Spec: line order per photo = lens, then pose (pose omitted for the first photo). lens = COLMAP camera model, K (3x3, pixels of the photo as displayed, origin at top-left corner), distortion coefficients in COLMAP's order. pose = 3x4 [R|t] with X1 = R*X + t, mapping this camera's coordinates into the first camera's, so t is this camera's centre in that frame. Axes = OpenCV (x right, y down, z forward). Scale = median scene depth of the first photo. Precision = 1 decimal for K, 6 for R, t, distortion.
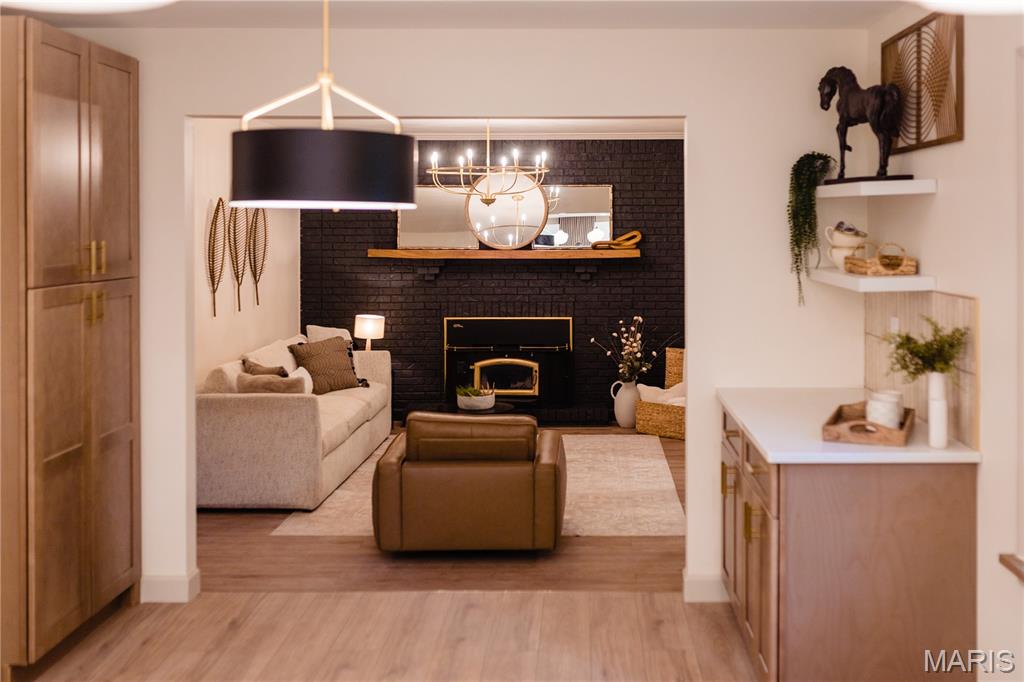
lens RADIAL K [[1242.6, 0, 574.1], [0, 1242.6, 231.3], [0, 0, 1]] dist [0.013213, 0.000000]
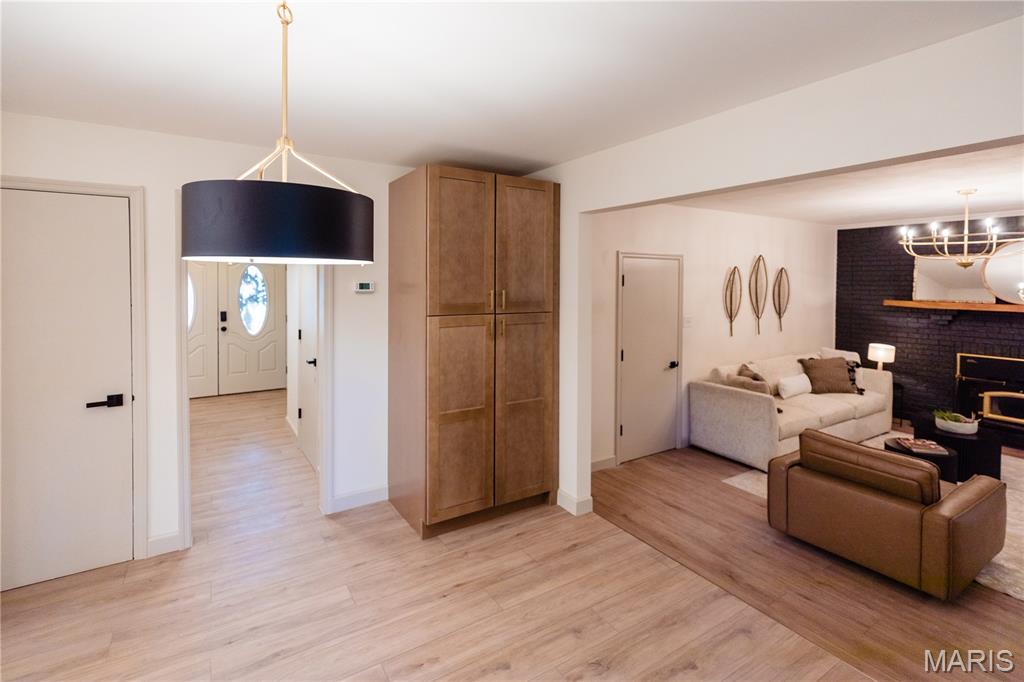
lens RADIAL K [[479.2, 0, 476.2], [0, 479.2, 288.6], [0, 0, 1]] dist [-0.001653, 0.001526]
pose [[0.502629, 0.018566, -0.864303, 0.081408], [-0.011148, 0.999825, 0.014994, -0.002294], [0.864430, 0.002099, 0.502748, 0.300025]]
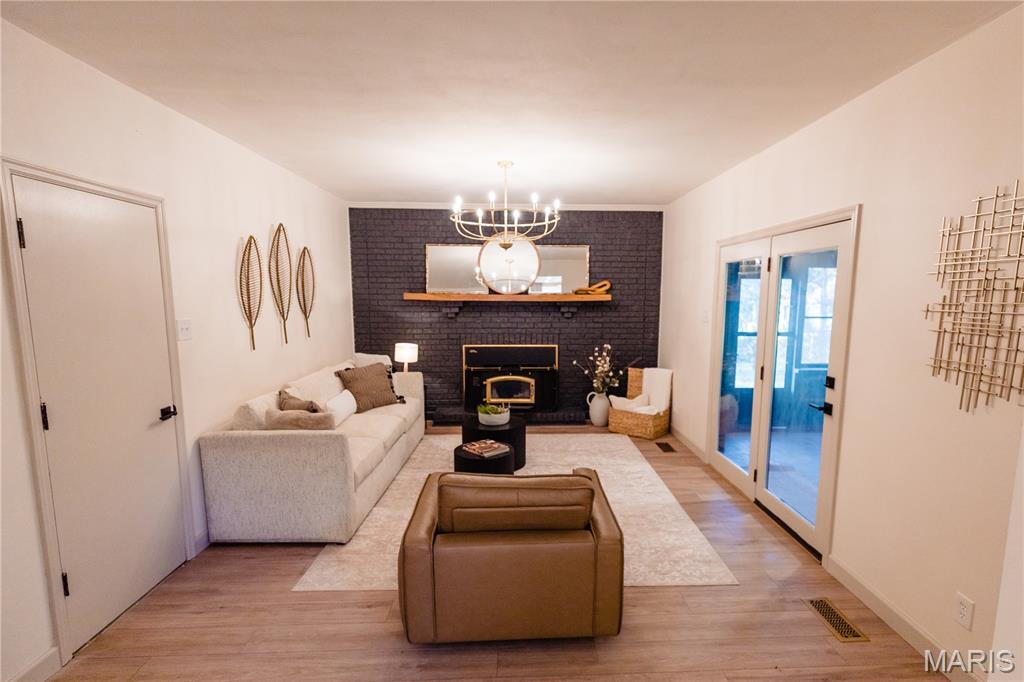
lens RADIAL K [[534.3, 0, 535.7], [0, 534.3, 370.1], [0, 0, 1]] dist [0.006615, -0.000002]
pose [[0.998558, -0.002519, 0.053628, -0.058283], [-0.004711, 0.990934, 0.134267, 0.018530], [-0.053480, -0.134326, 0.989493, 0.430089]]
